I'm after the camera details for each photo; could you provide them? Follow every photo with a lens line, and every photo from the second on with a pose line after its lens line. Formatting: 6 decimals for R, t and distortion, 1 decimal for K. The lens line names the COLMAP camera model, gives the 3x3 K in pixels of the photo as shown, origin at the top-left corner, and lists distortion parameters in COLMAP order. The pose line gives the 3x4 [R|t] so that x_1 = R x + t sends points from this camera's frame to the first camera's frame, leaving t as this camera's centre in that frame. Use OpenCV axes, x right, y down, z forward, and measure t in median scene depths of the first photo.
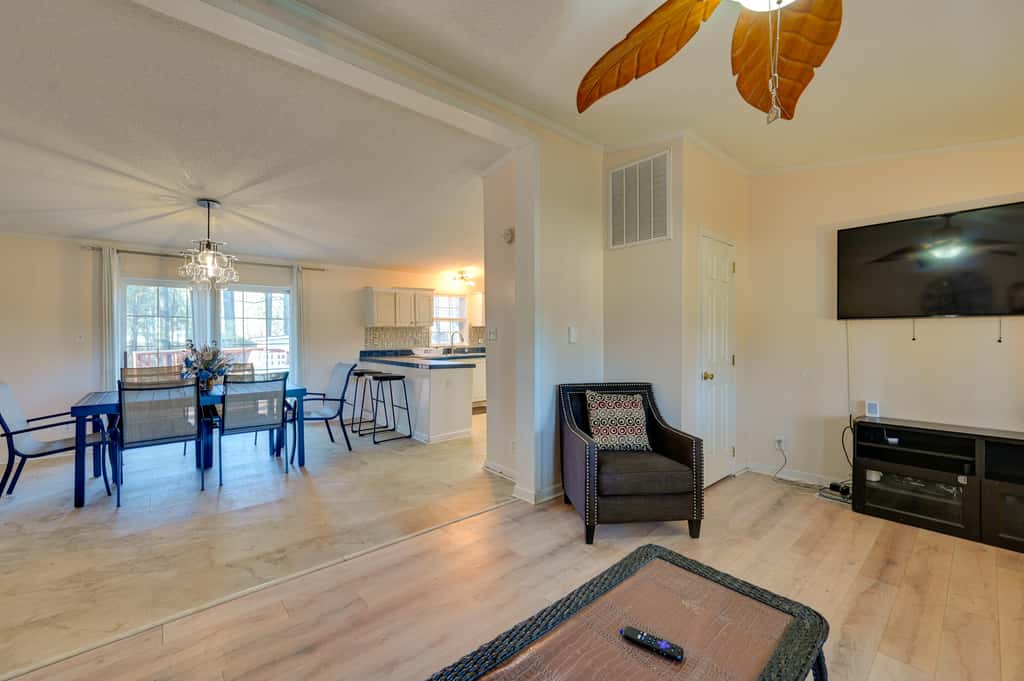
lens RADIAL K [[409.7, 0, 519.5], [0, 409.7, 336.2], [0, 0, 1]] dist [-0.000605, -0.000178]
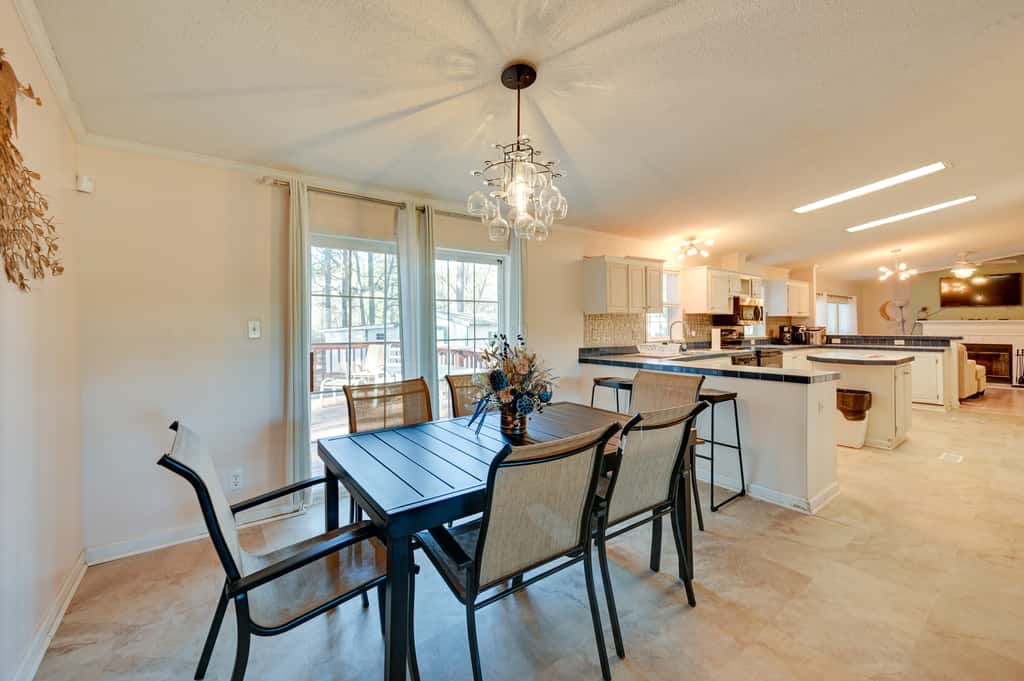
lens RADIAL K [[412.6, 0, 516.9], [0, 412.6, 324.7], [0, 0, 1]] dist [-0.001232, 0.000019]
pose [[0.996898, 0.000756, -0.078707, -0.415276], [-0.001066, 0.999992, -0.003900, -0.000898], [0.078703, 0.003972, 0.996890, 0.274057]]
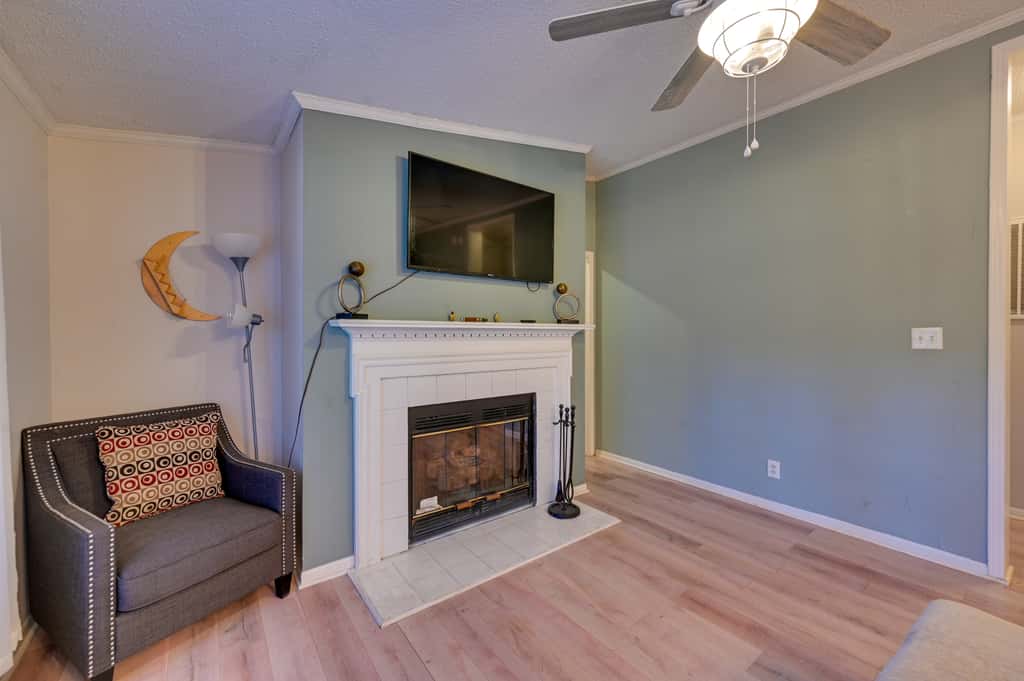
lens RADIAL K [[400.5, 0, 494.9], [0, 400.5, 337.5], [0, 0, 1]] dist [0.000447, 0.000083]
pose [[0.094781, -0.003354, 0.995492, 0.583312], [-0.001221, 0.999993, 0.003486, -0.009025], [-0.995497, -0.001546, 0.094776, 1.691811]]
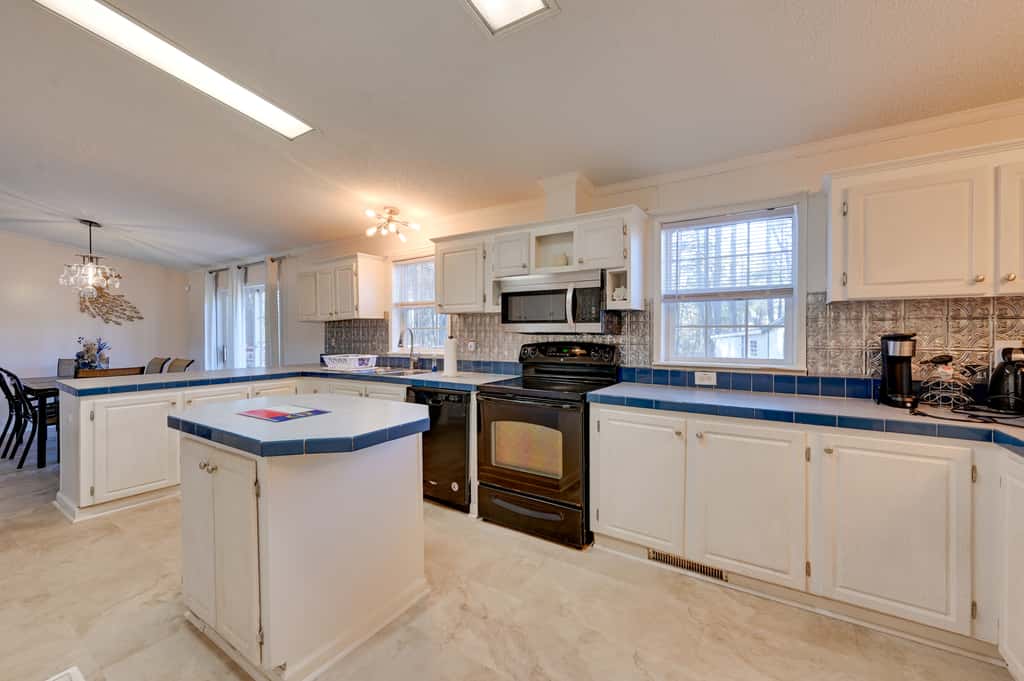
lens RADIAL K [[419.7, 0, 508.7], [0, 419.7, 333.6], [0, 0, 1]] dist [0.001167, 0.000475]
pose [[0.262915, 0.011599, -0.964749, 0.436988], [0.004857, 0.999899, 0.013345, -0.010037], [0.964807, -0.008195, 0.262832, 1.083249]]
